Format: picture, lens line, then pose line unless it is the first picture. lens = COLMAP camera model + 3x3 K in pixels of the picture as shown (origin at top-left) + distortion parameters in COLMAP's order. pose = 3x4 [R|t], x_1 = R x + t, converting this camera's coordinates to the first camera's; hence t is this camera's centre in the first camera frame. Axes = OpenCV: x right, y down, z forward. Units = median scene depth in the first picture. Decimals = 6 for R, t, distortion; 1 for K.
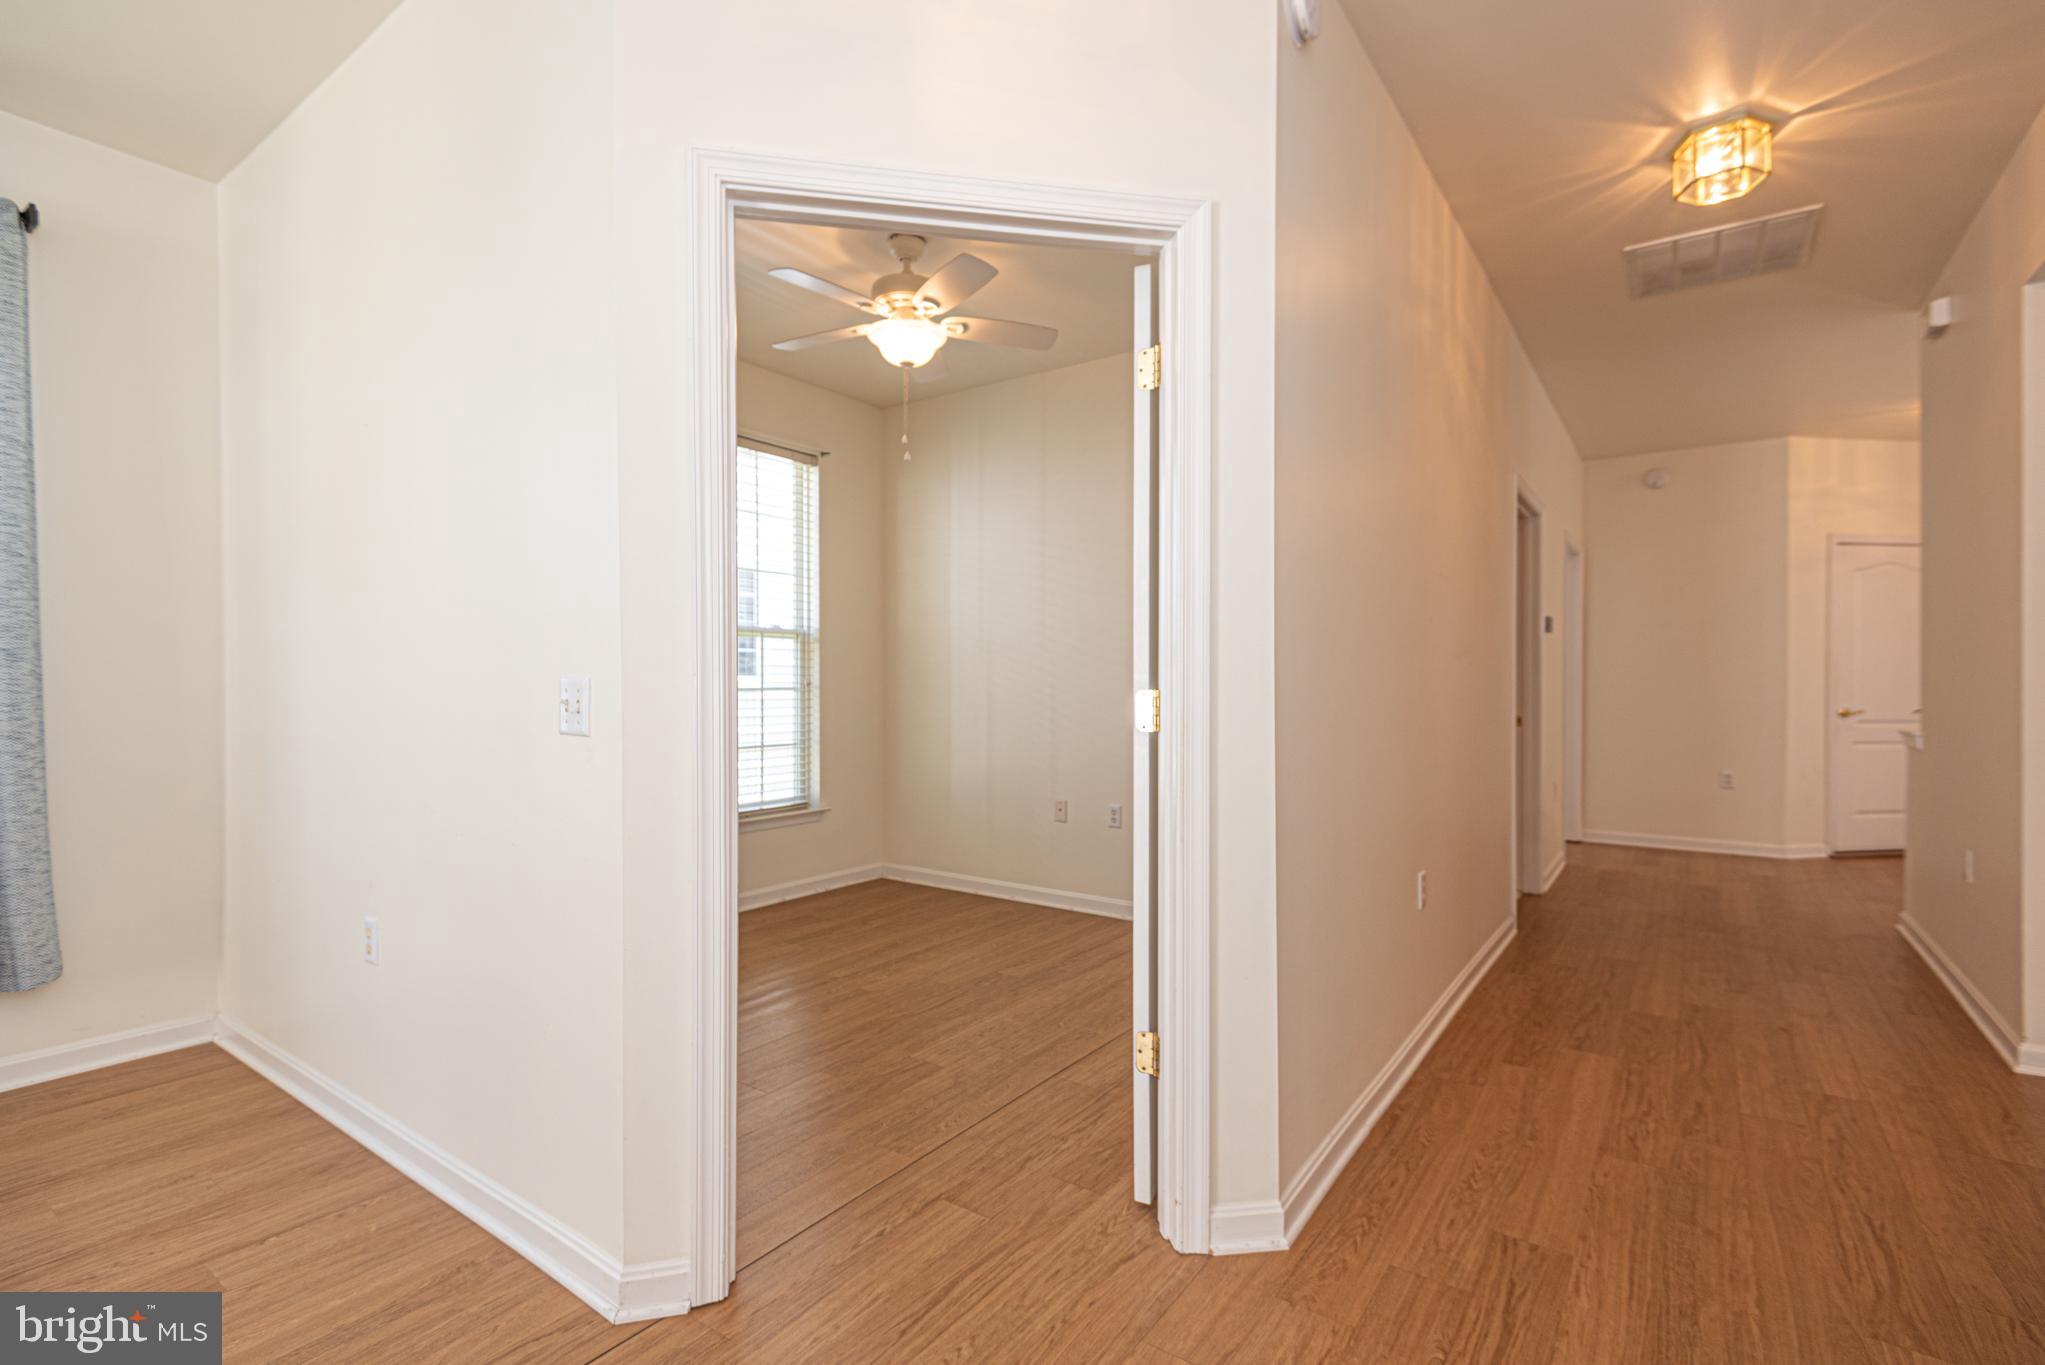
lens RADIAL K [[920.4, 0, 1030.1], [0, 920.4, 687.0], [0, 0, 1]] dist [0.035734, -0.016202]
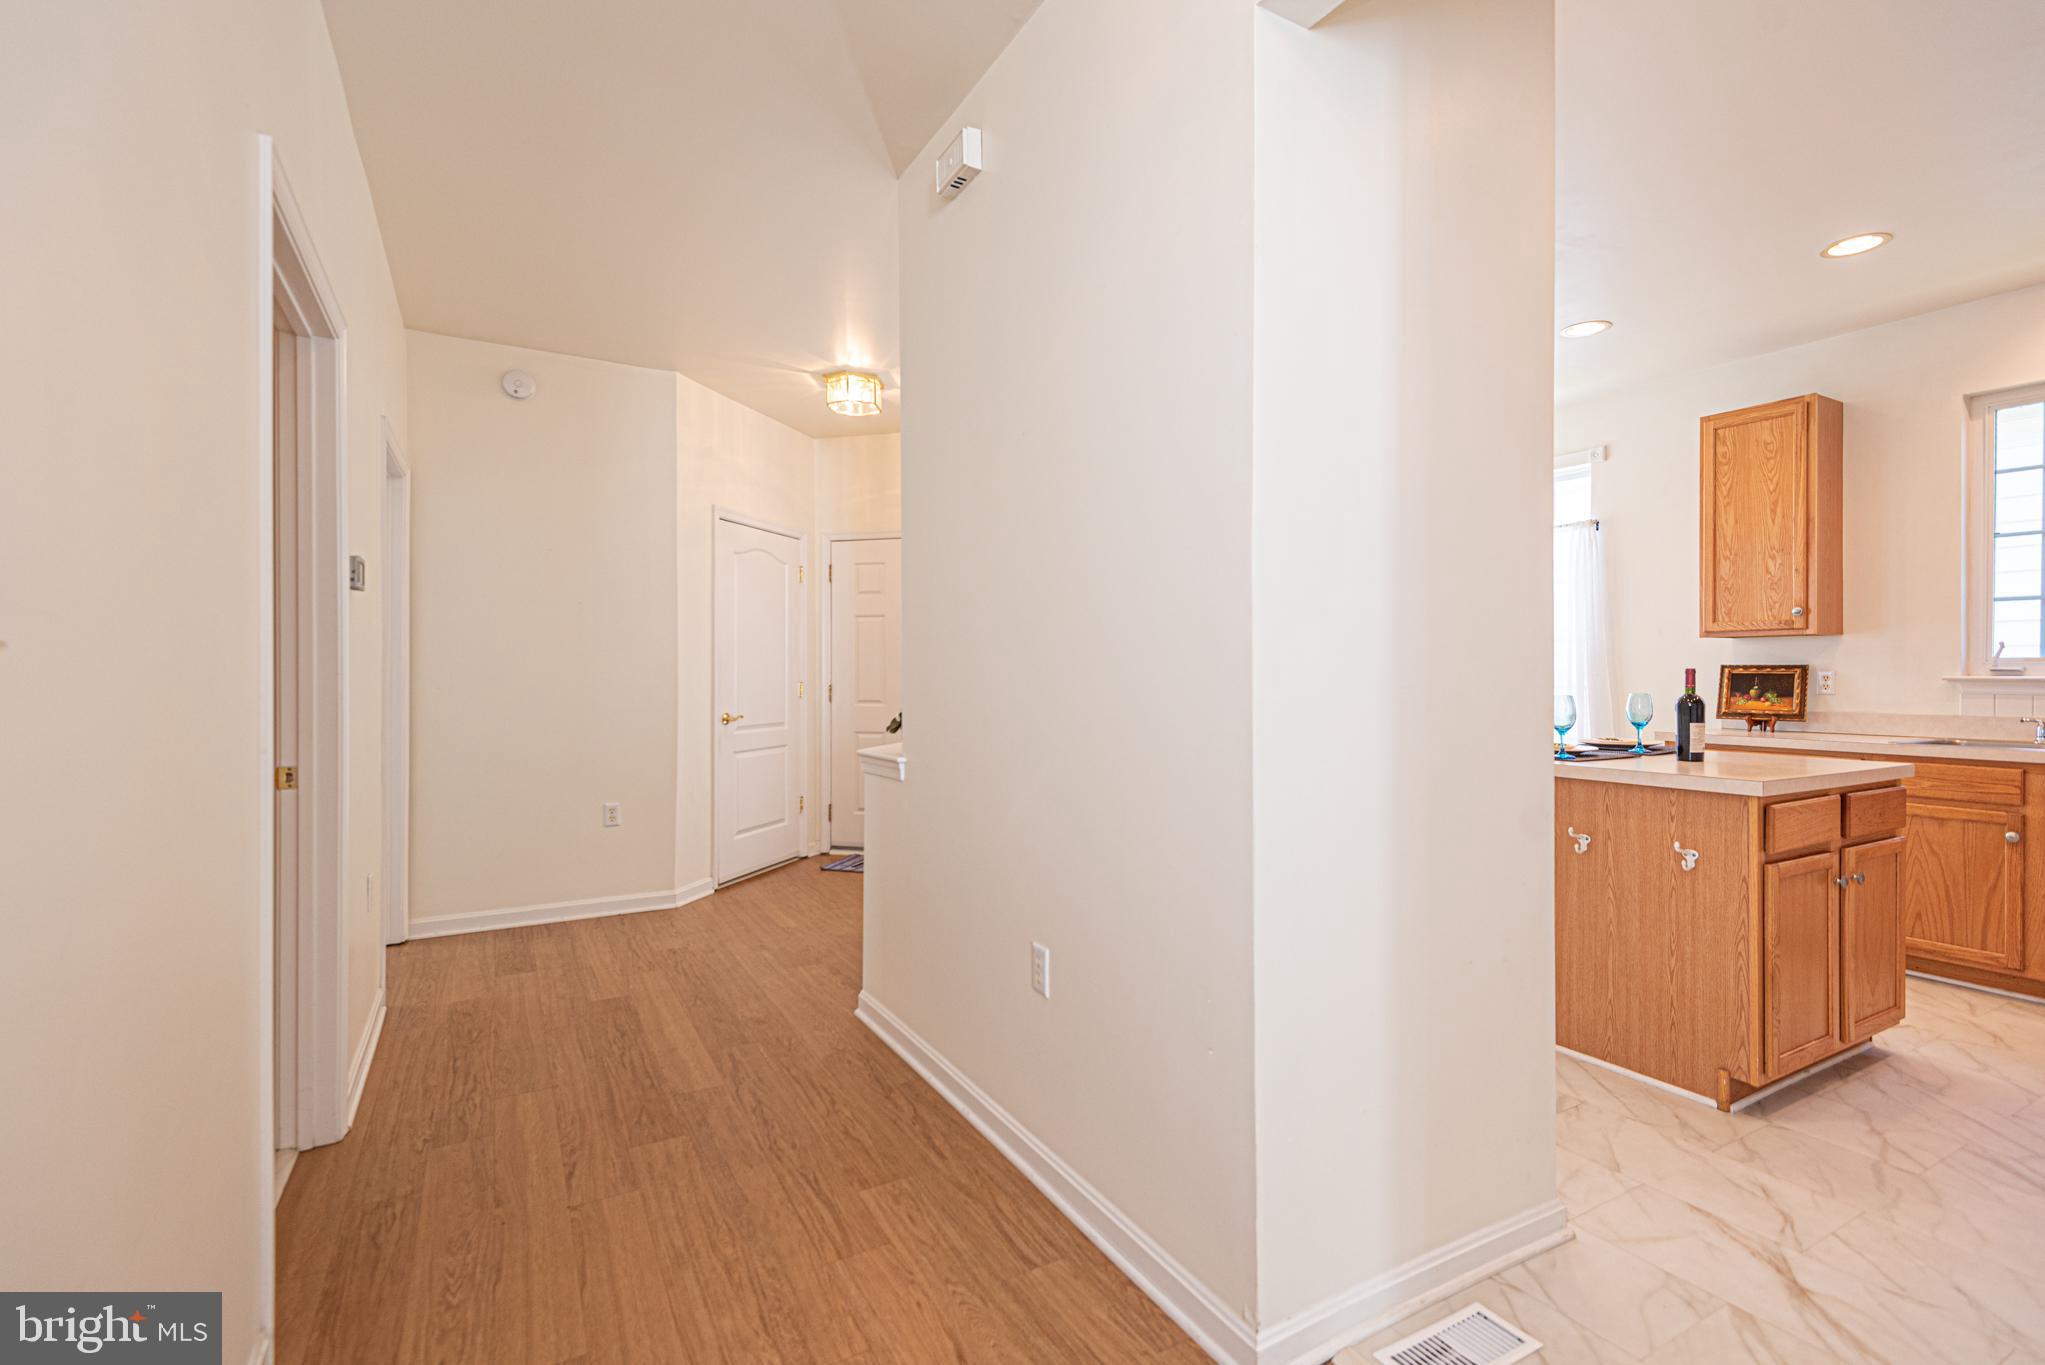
lens RADIAL K [[920.4, 0, 1030.1], [0, 920.4, 687.0], [0, 0, 1]] dist [0.035734, -0.016202]
pose [[0.413798, -0.006276, 0.910347, 0.340601], [-0.001629, 0.999970, 0.007634, -0.012006], [-0.910367, -0.004642, 0.413775, 0.624505]]
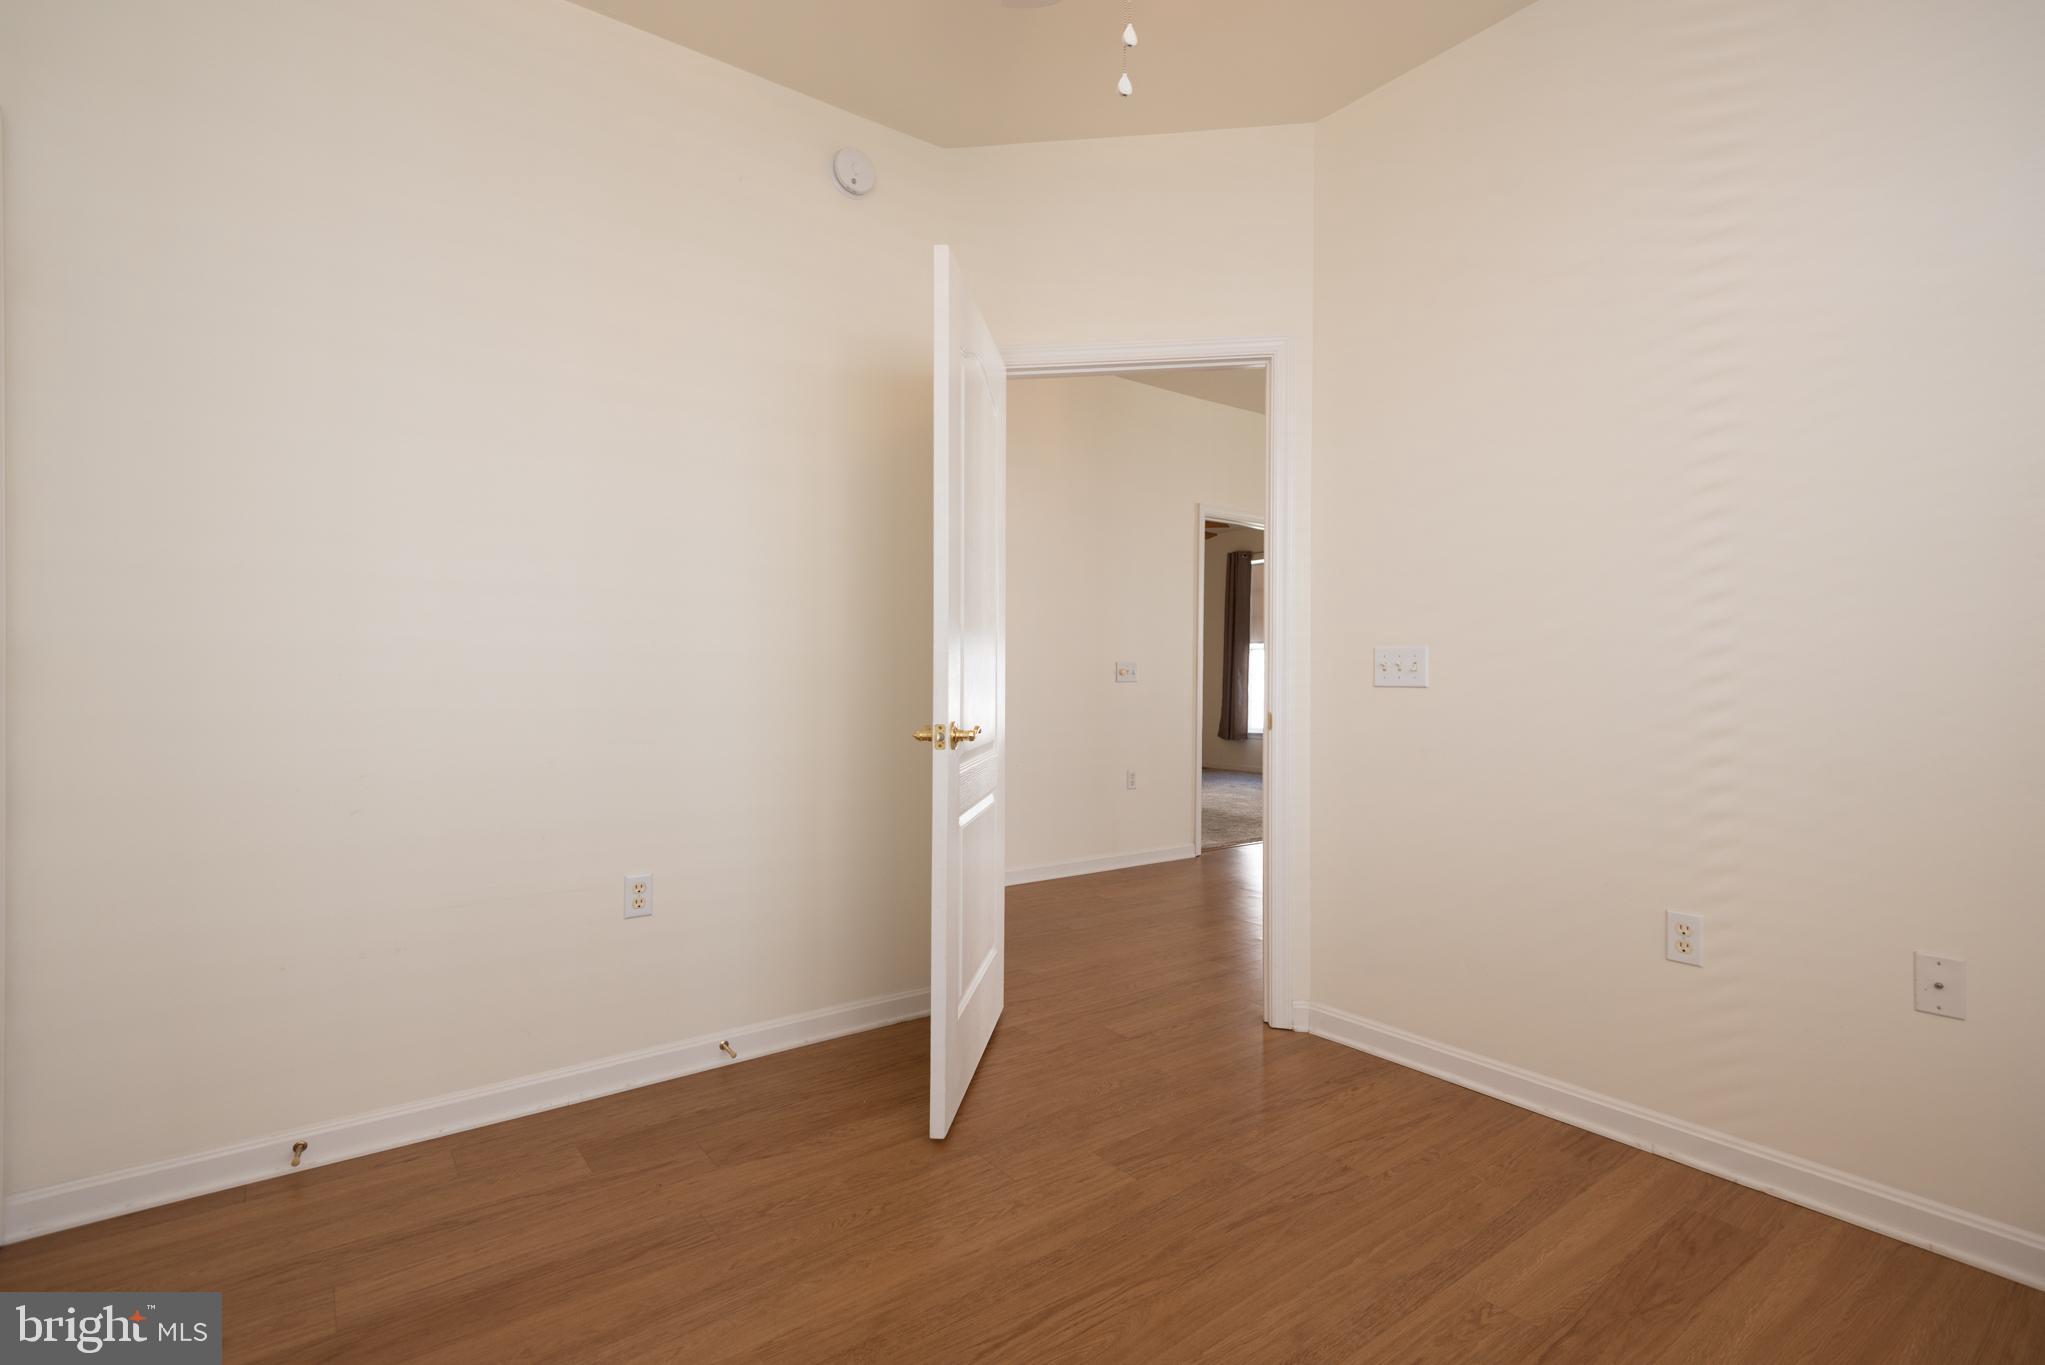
lens RADIAL K [[925.1, 0, 1019.5], [0, 925.1, 664.4], [0, 0, 1]] dist [0.030968, -0.021801]
pose [[-0.948346, 0.000132, 0.317237, -0.189187], [-0.001069, 0.999993, -0.003613, 0.011671], [-0.317236, -0.003766, -0.948339, 1.191316]]
